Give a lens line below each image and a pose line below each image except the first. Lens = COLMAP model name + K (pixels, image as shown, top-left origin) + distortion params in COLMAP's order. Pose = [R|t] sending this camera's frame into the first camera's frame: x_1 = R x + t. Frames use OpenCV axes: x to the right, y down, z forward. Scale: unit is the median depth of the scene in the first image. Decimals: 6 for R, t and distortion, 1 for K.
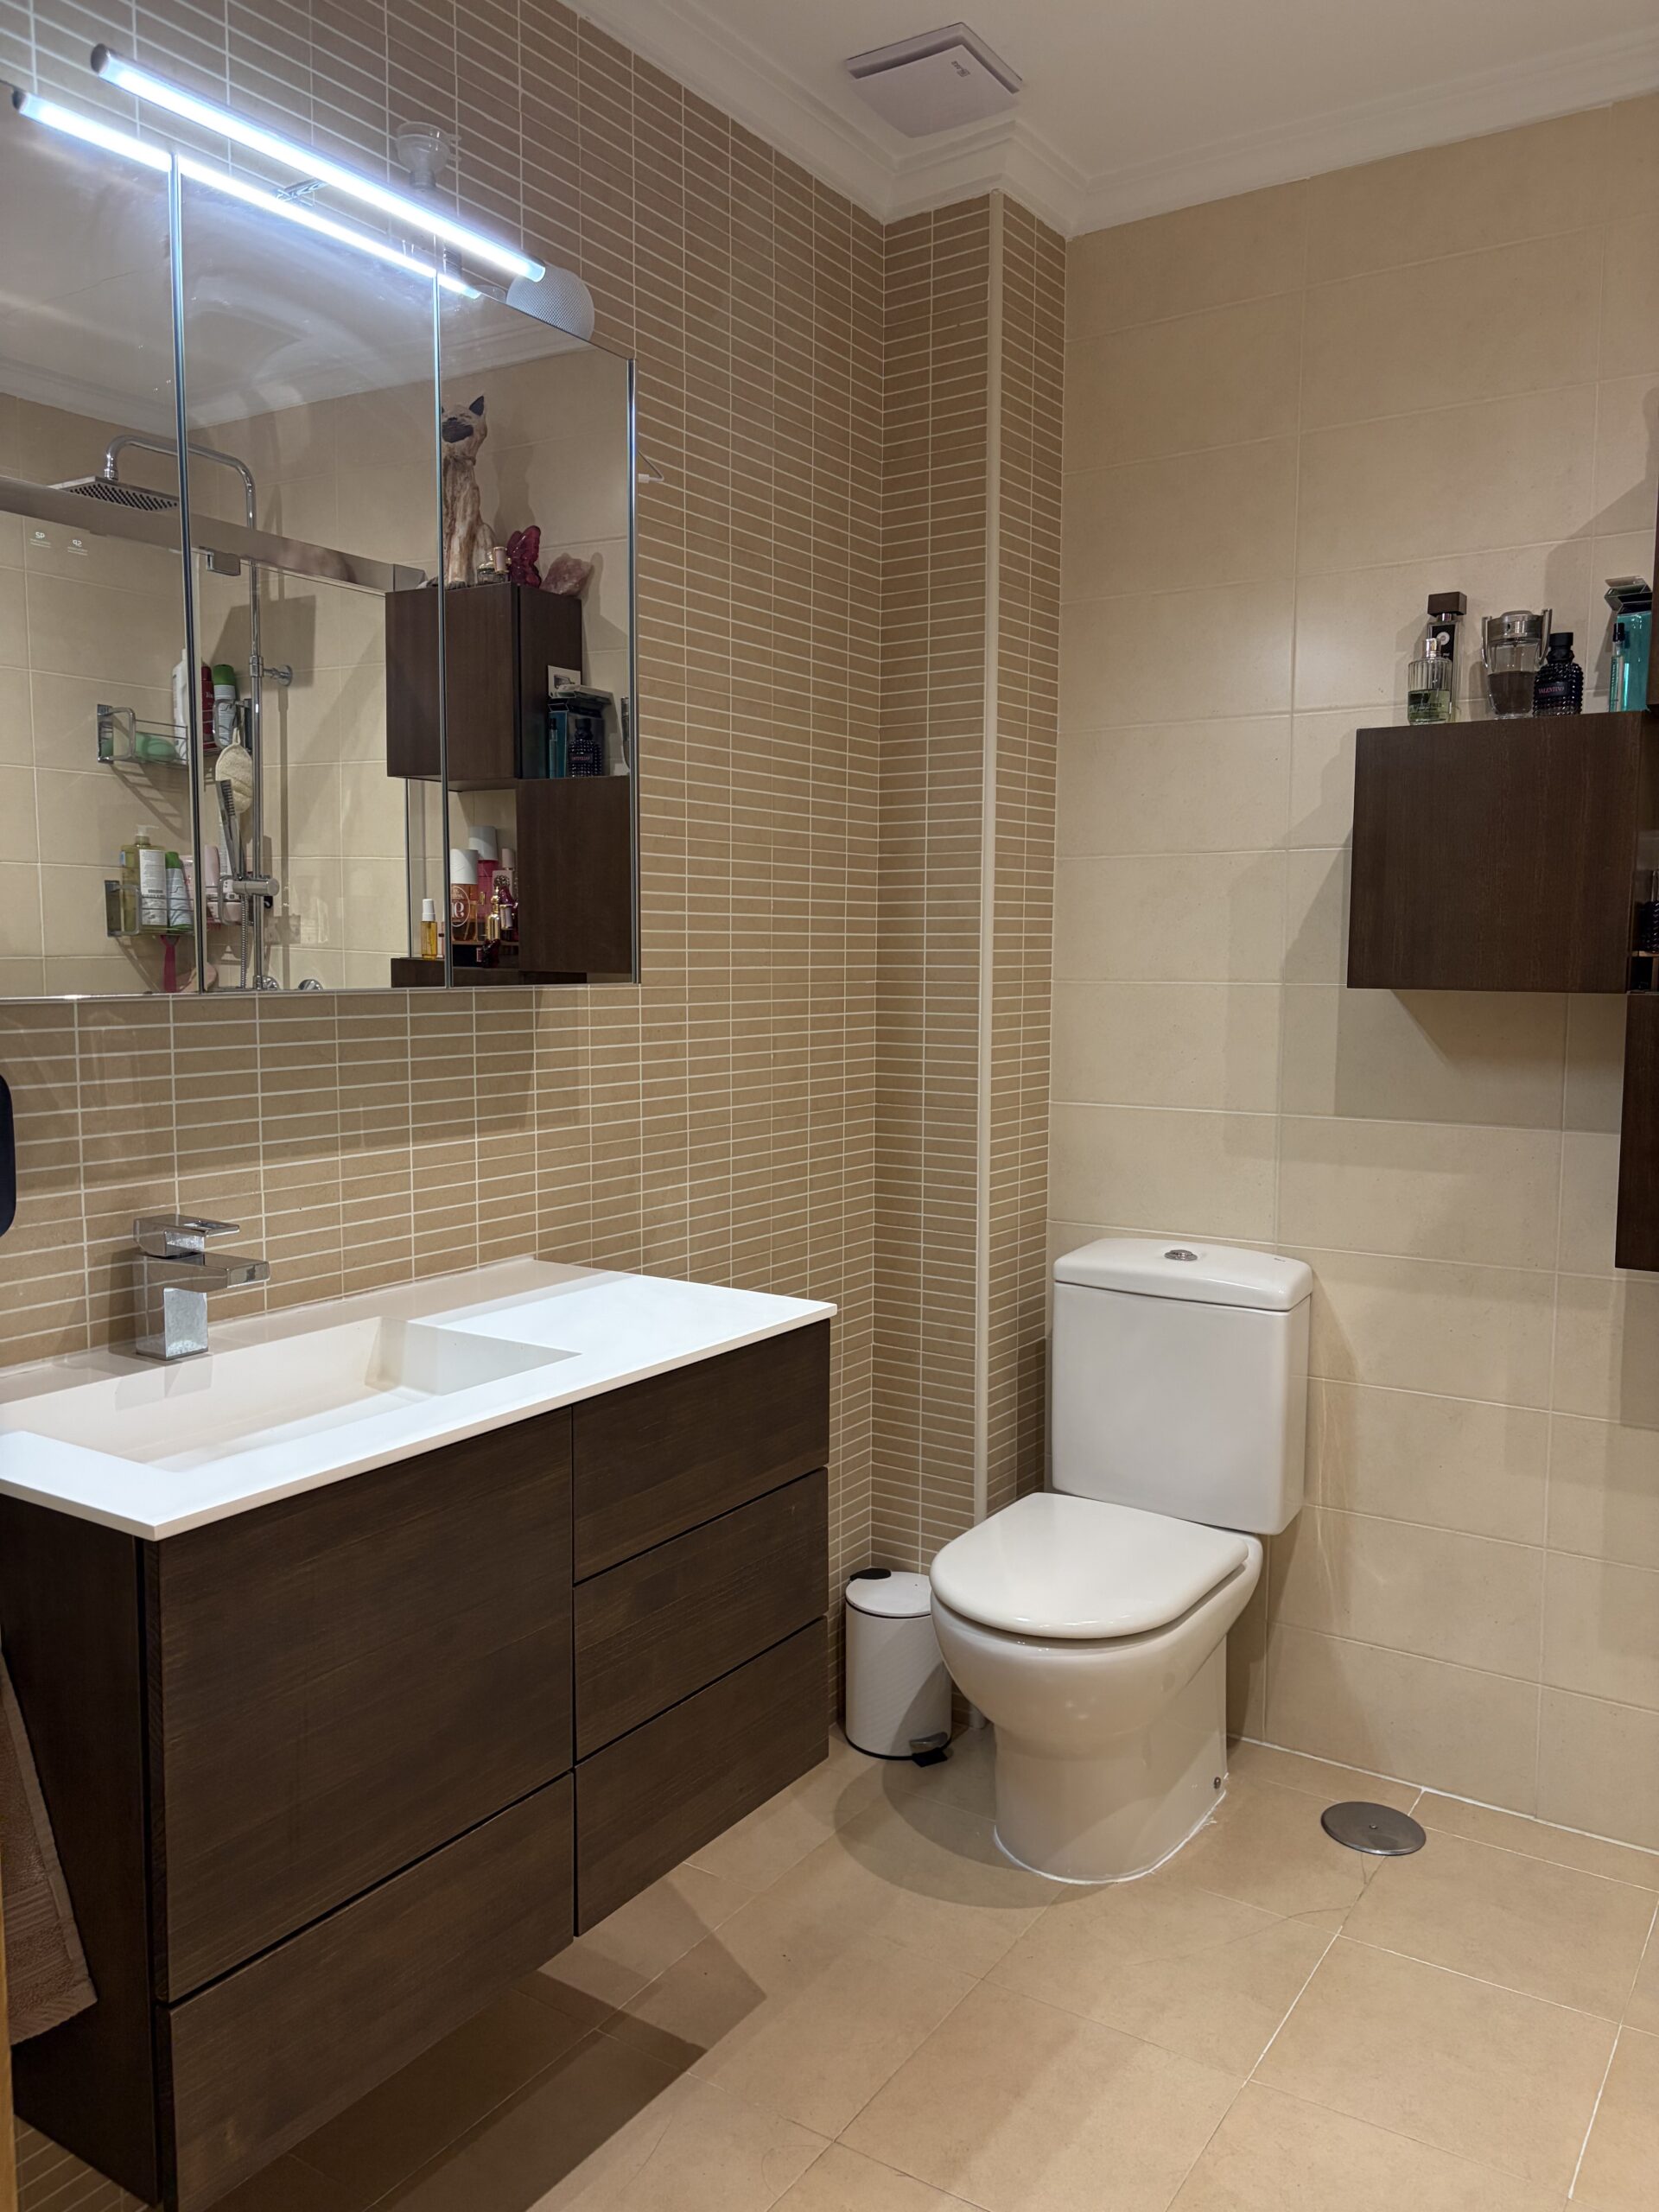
lens RADIAL K [[1672.8, 0, 813.1], [0, 1672.8, 1121.5], [0, 0, 1]] dist [0.059361, -0.072811]
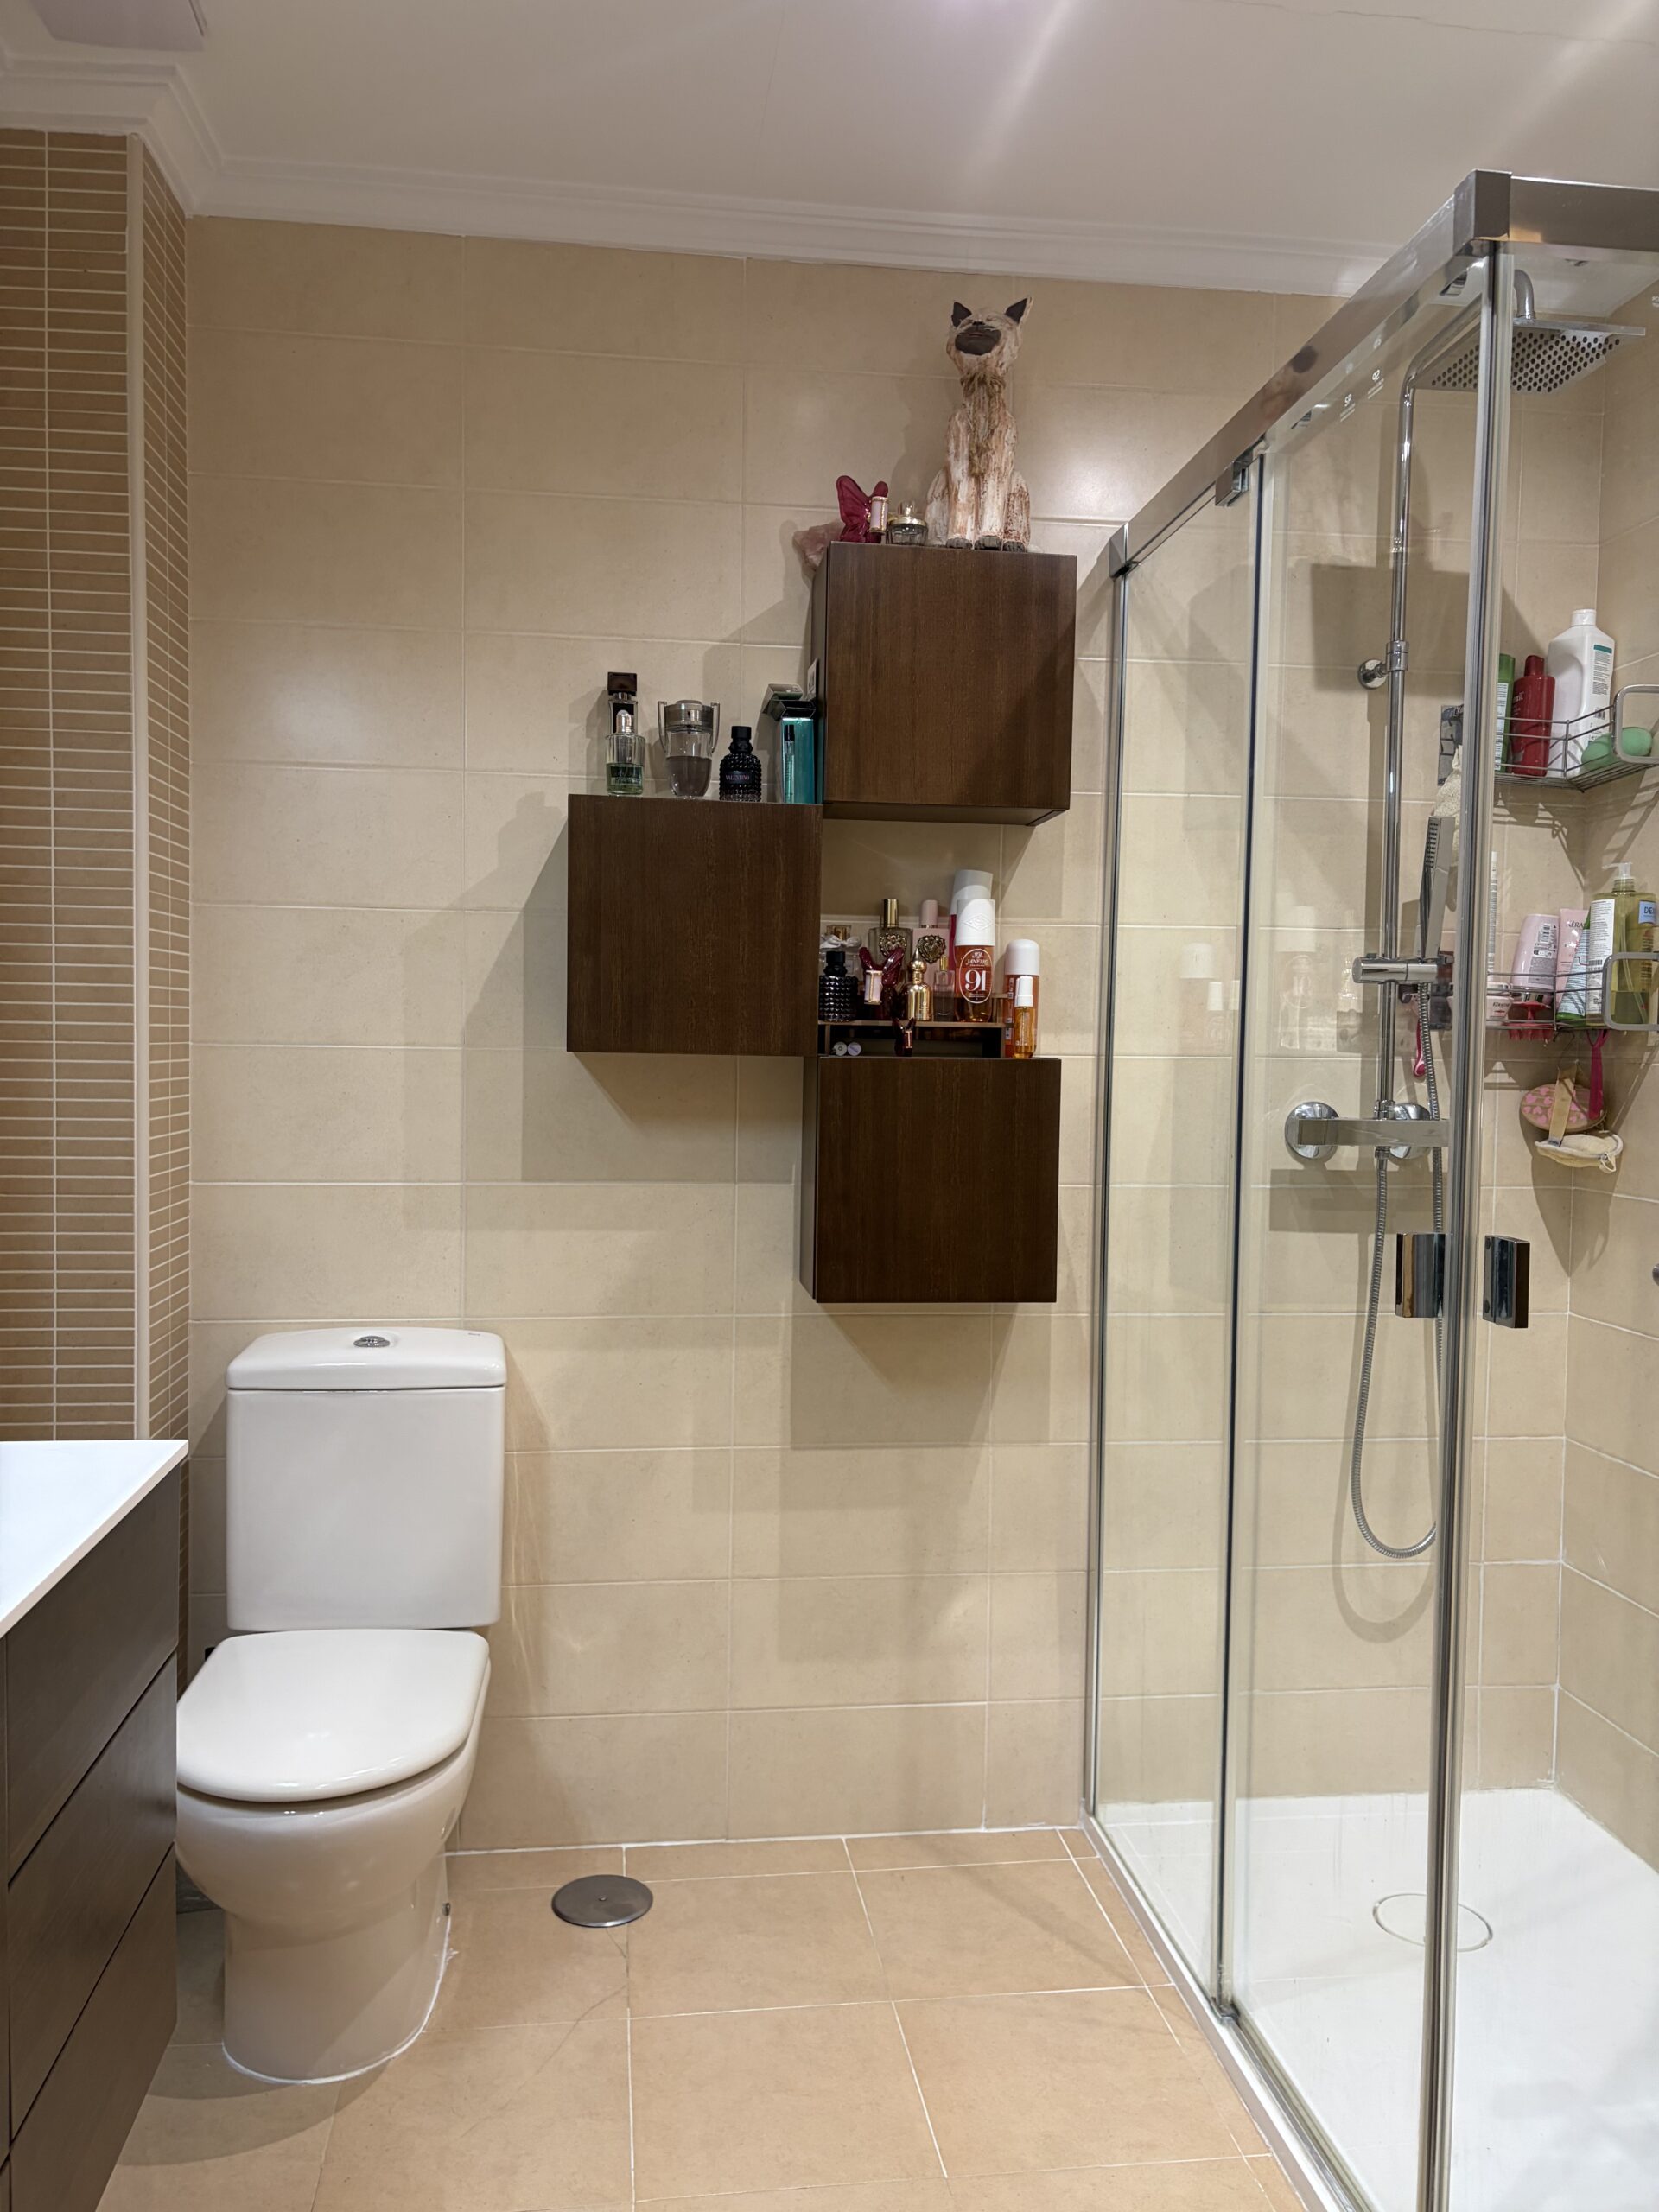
lens RADIAL K [[1672.8, 0, 825.2], [0, 1672.8, 1121.6], [0, 0, 1]] dist [0.059361, -0.072811]
pose [[0.754819, -0.022130, 0.655559, -0.206150], [0.056238, 0.997934, -0.031066, 0.002103], [-0.653518, 0.060317, 0.754504, 0.144636]]
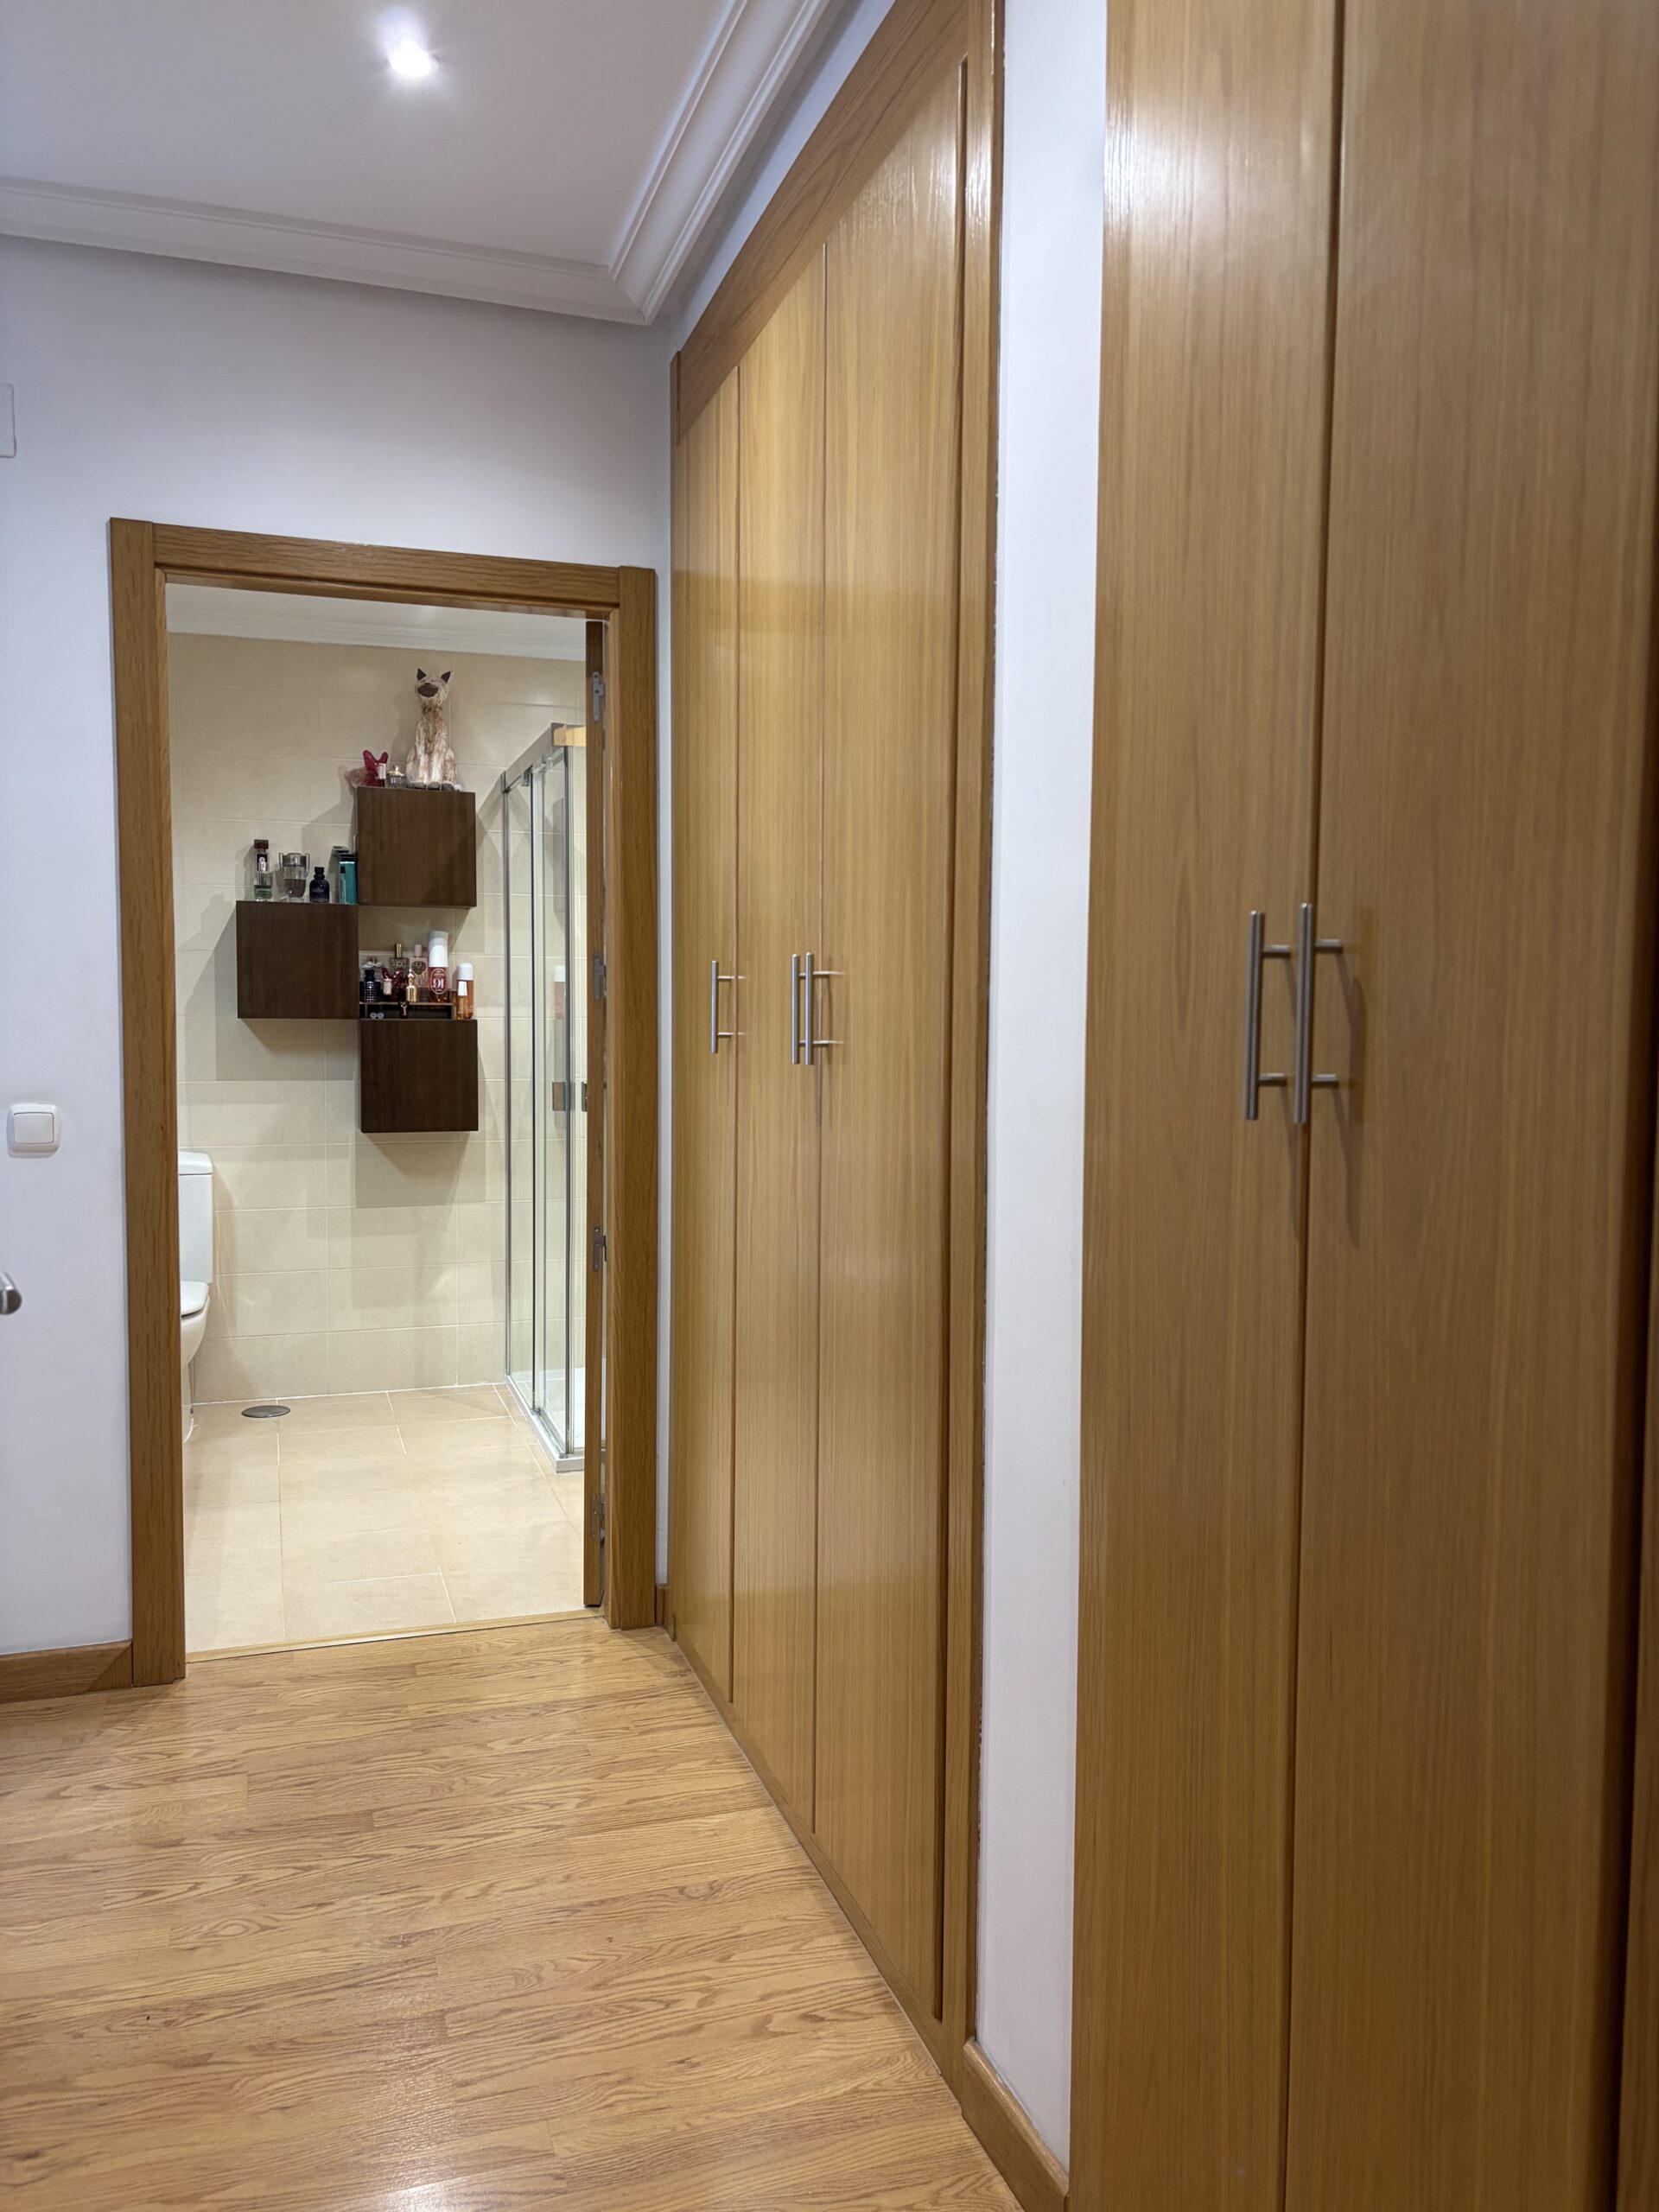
lens RADIAL K [[1672.8, 0, 827.2], [0, 1672.8, 1109.8], [0, 0, 1]] dist [0.059361, -0.072811]
pose [[0.617640, -0.049874, 0.784878, -0.873573], [0.079387, 0.996843, 0.000871, 0.092387], [-0.782444, 0.061771, 0.619650, -0.883509]]
